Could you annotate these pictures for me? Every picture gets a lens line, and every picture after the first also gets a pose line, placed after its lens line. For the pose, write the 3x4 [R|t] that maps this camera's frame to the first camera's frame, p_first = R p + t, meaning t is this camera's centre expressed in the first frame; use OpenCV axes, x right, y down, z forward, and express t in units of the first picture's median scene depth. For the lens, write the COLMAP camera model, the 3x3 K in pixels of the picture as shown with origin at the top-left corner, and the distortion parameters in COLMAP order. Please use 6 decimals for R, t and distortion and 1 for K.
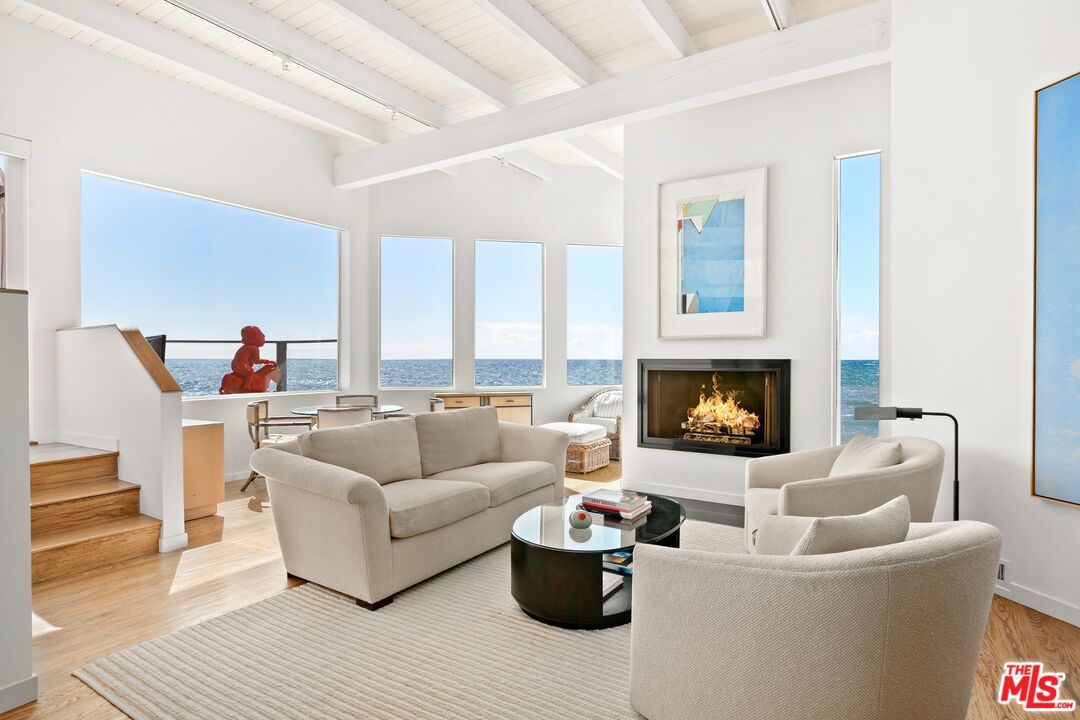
lens RADIAL K [[590.6, 0, 536.5], [0, 590.6, 364.4], [0, 0, 1]] dist [0.003395, 0.000761]
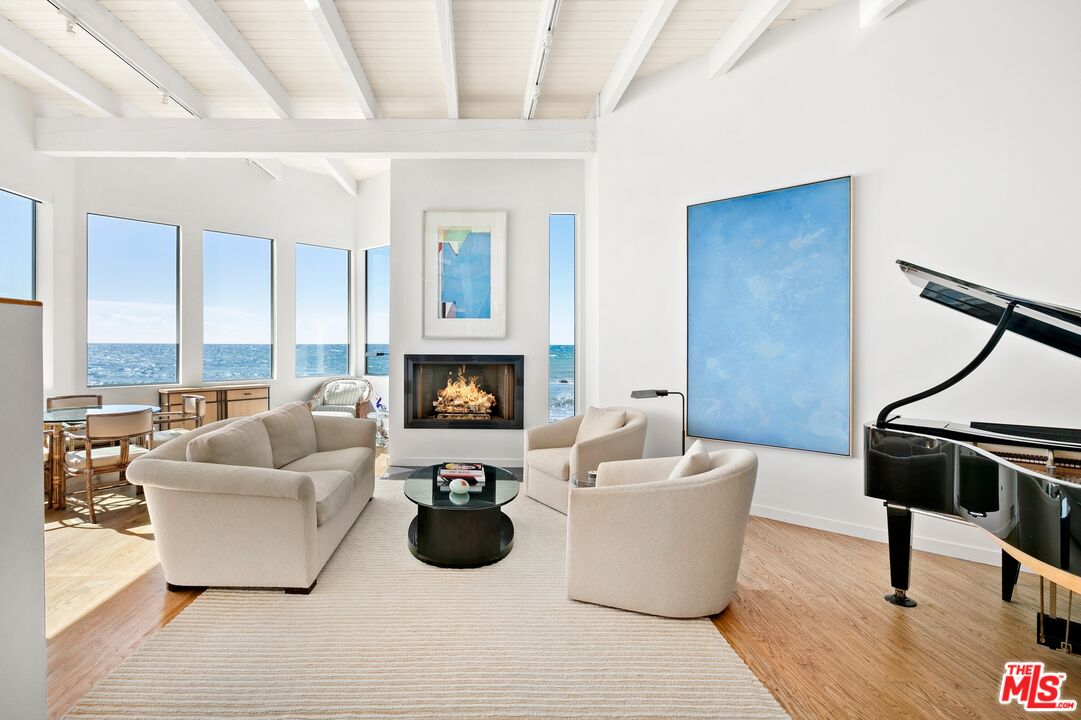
lens RADIAL K [[514.9, 0, 539.0], [0, 514.9, 350.8], [0, 0, 1]] dist [-0.004349, 0.000060]
pose [[0.832841, 0.000480, 0.553512, -0.182932], [0.001499, 0.999994, -0.003123, -0.013170], [-0.553510, 0.003430, 0.832835, -0.014347]]
